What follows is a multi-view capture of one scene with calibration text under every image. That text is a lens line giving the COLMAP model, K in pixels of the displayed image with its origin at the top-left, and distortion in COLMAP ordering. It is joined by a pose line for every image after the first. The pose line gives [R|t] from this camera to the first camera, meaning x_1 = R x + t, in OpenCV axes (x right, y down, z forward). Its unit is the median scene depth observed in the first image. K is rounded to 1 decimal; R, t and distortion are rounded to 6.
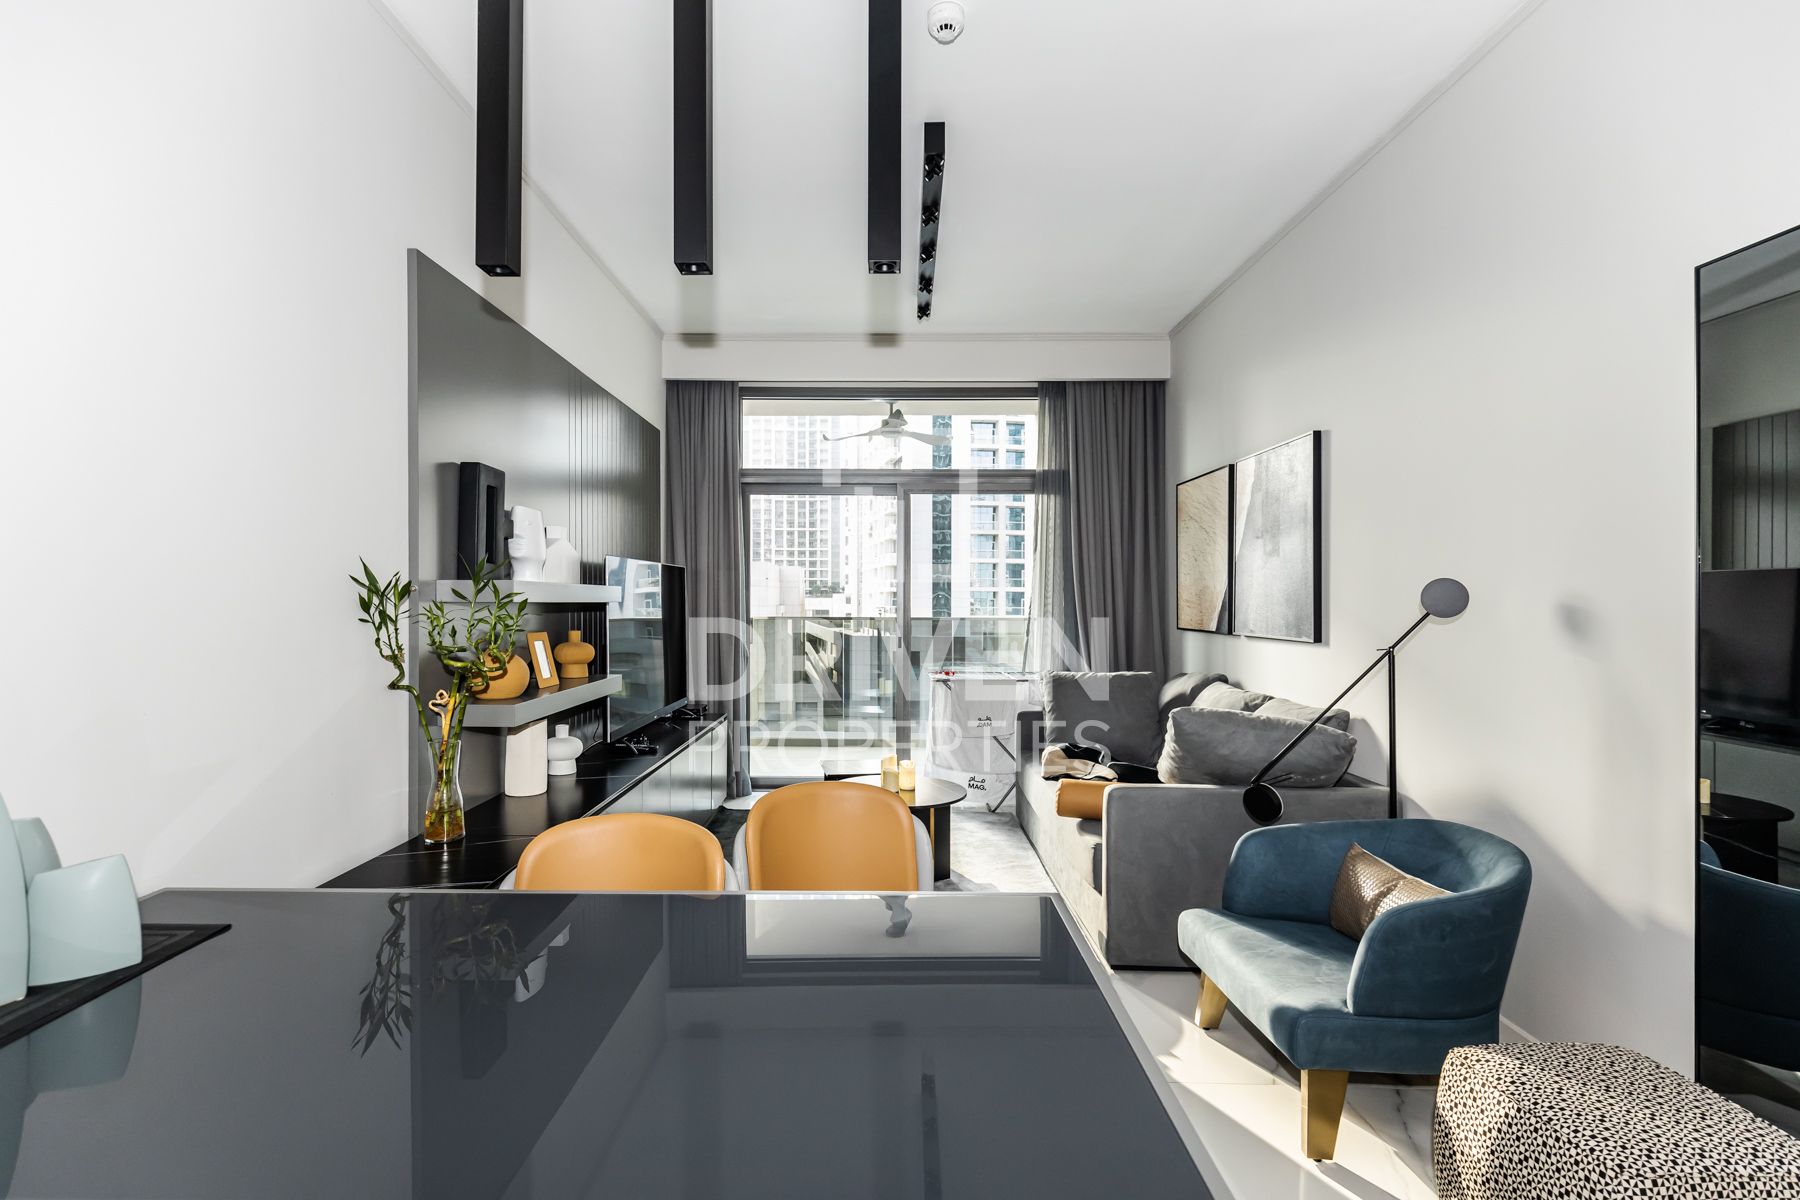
lens RADIAL K [[834.4, 0, 869.7], [0, 834.4, 598.7], [0, 0, 1]] dist [-0.001440, -0.000289]
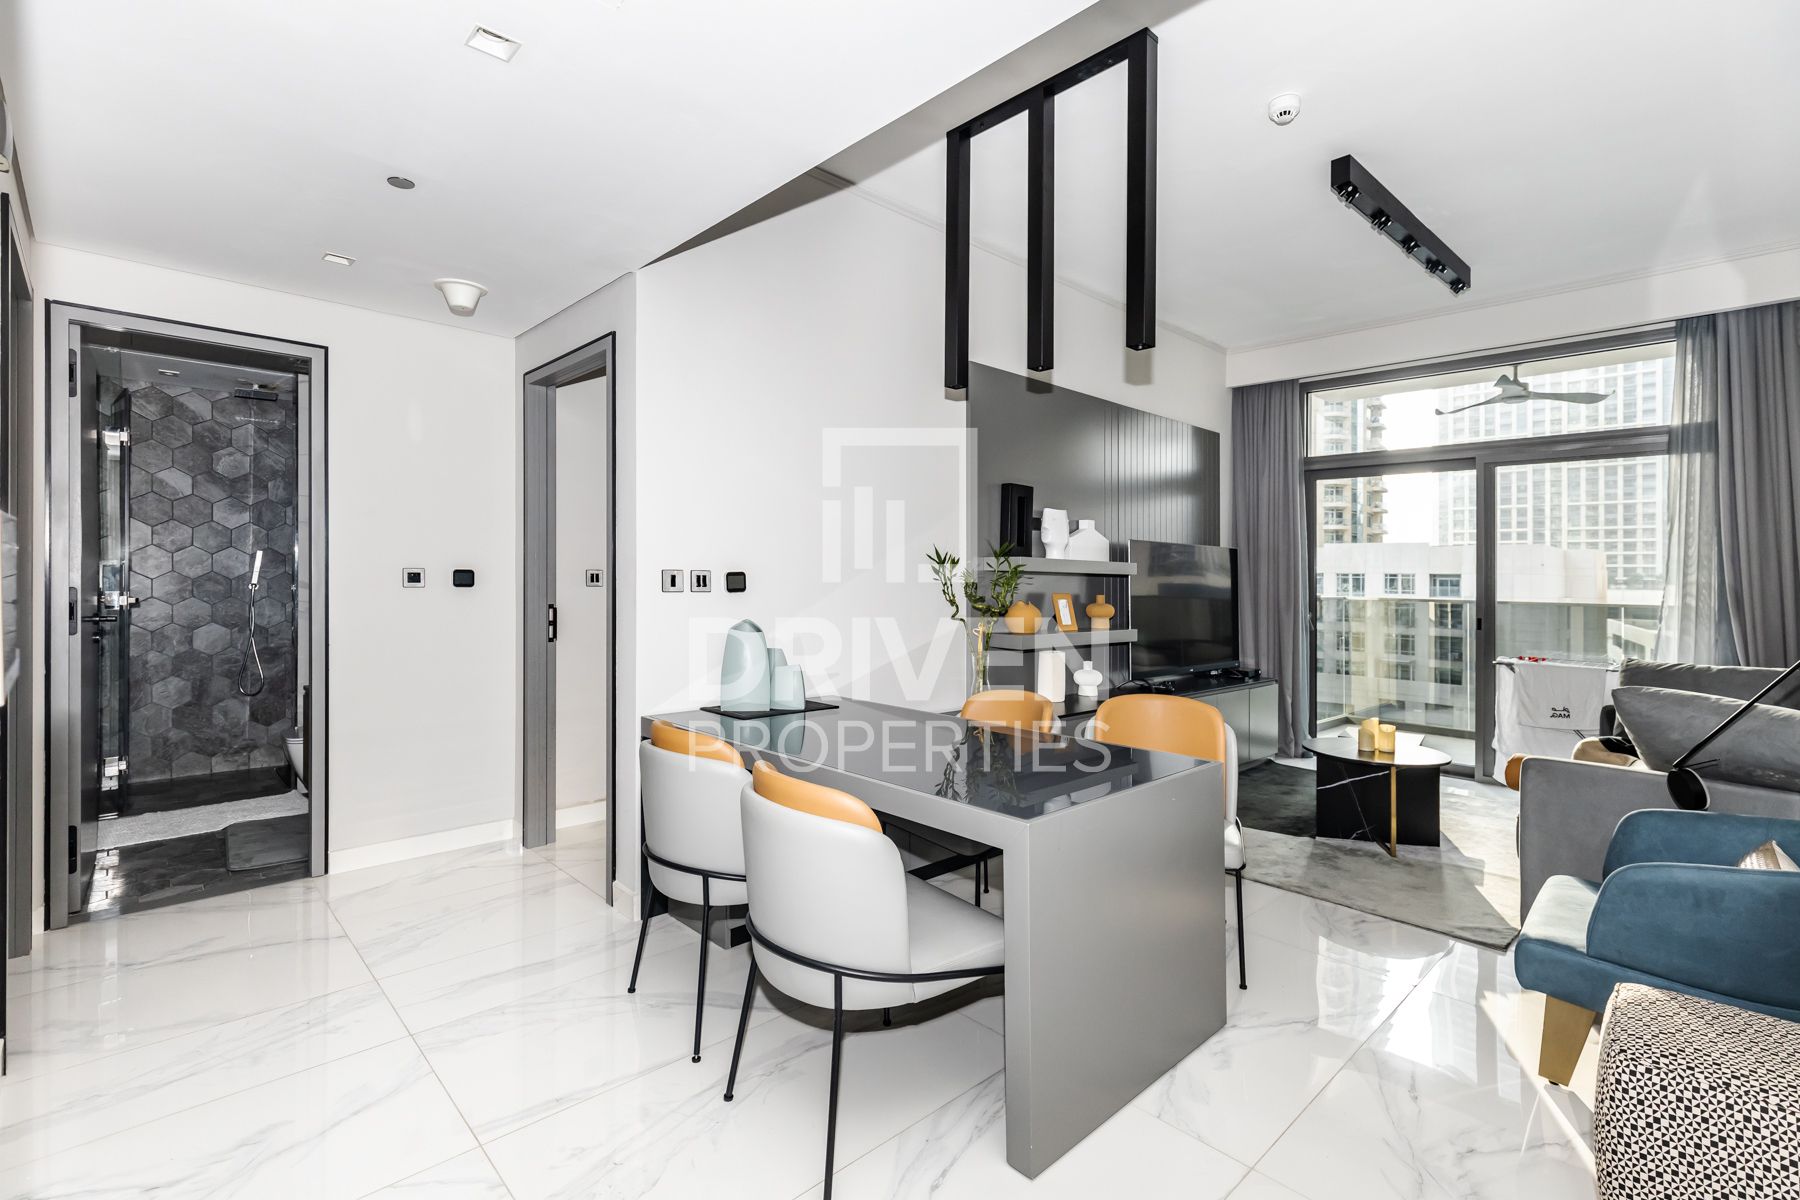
lens RADIAL K [[834.4, 0, 940.7], [0, 834.4, 591.2], [0, 0, 1]] dist [-0.003498, -0.000597]
pose [[0.725562, 0.016240, -0.687966, 0.255317], [-0.012600, 0.999867, 0.010313, 0.013457], [0.688042, 0.001186, 0.725670, -0.117398]]
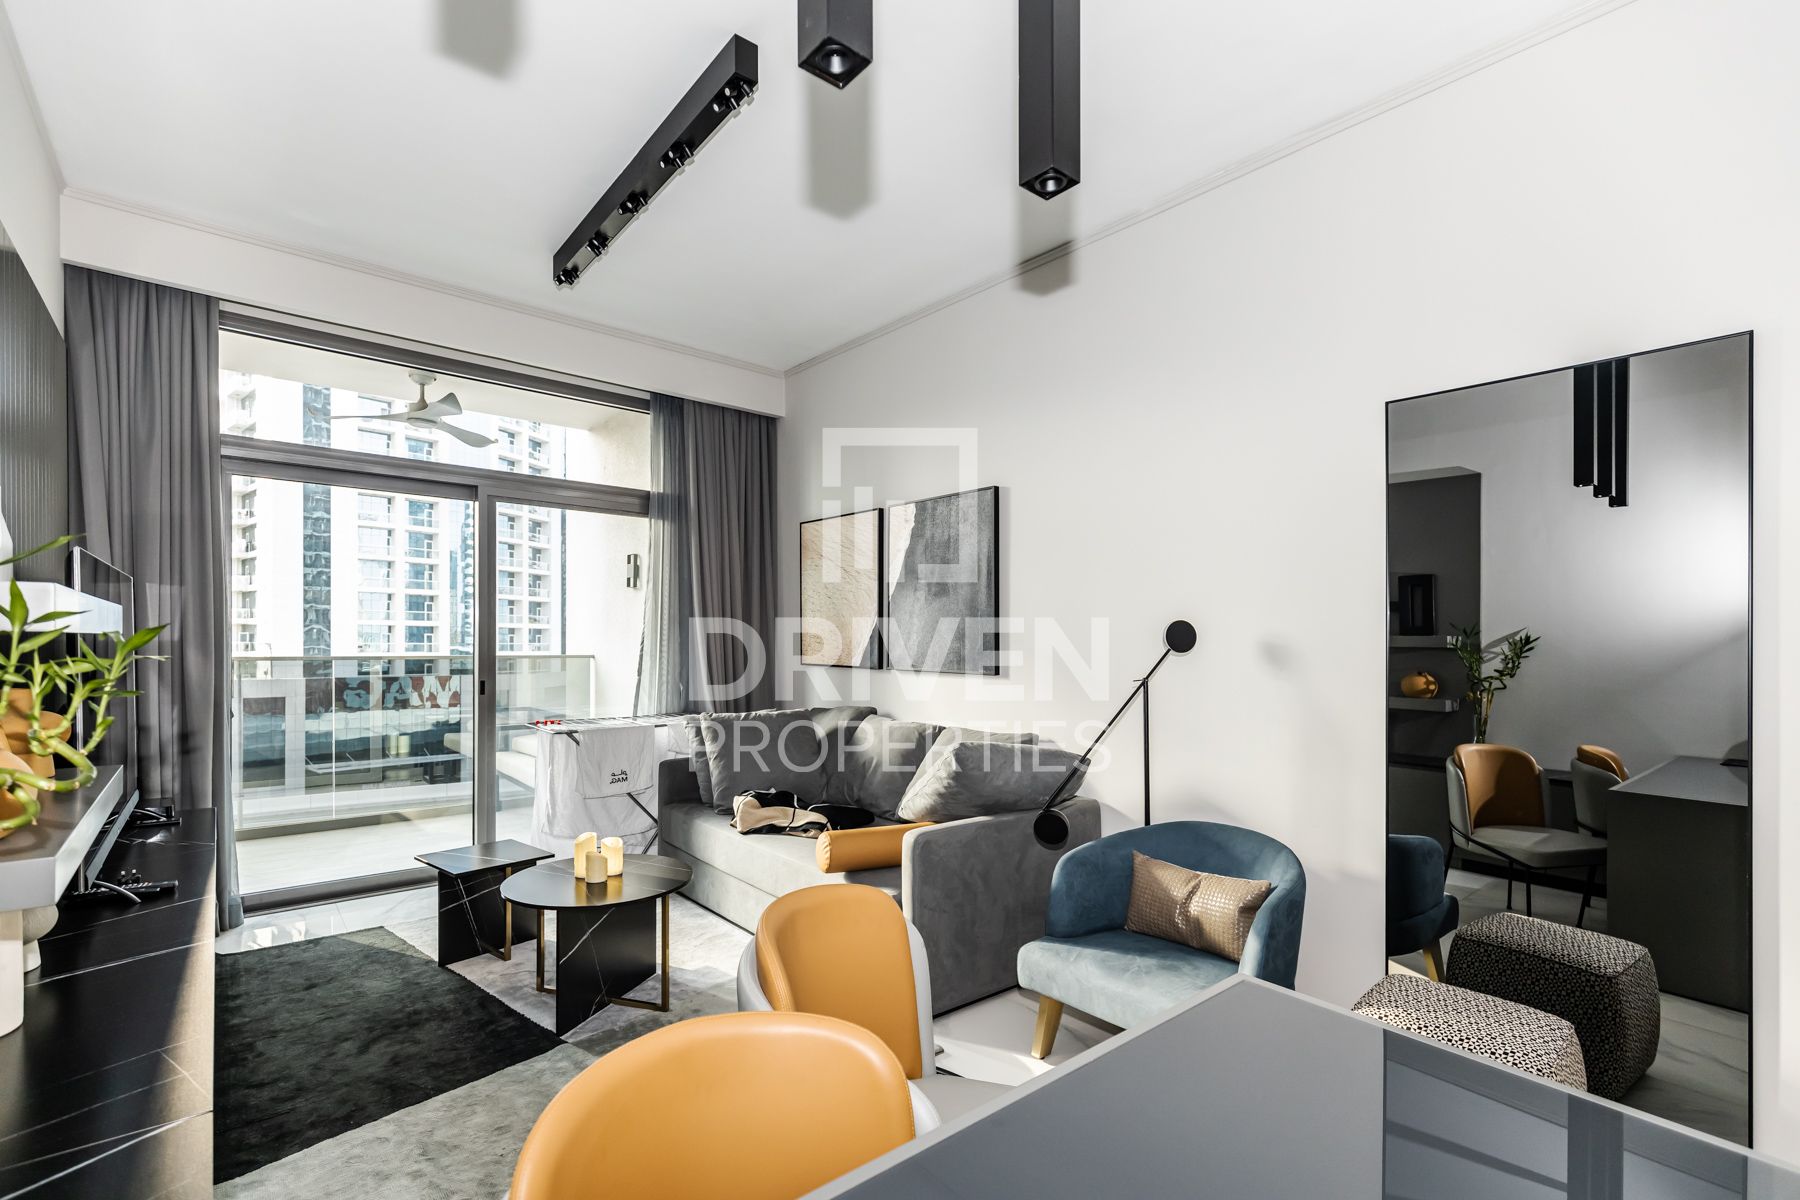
lens RADIAL K [[807.8, 0, 899.3], [0, 807.8, 635.3], [0, 0, 1]] dist [-0.001363, -0.000157]
pose [[0.755155, 0.009449, 0.655478, -0.172494], [-0.009197, 0.999950, -0.003819, 0.002451], [-0.655482, -0.003145, 0.755204, 0.170528]]
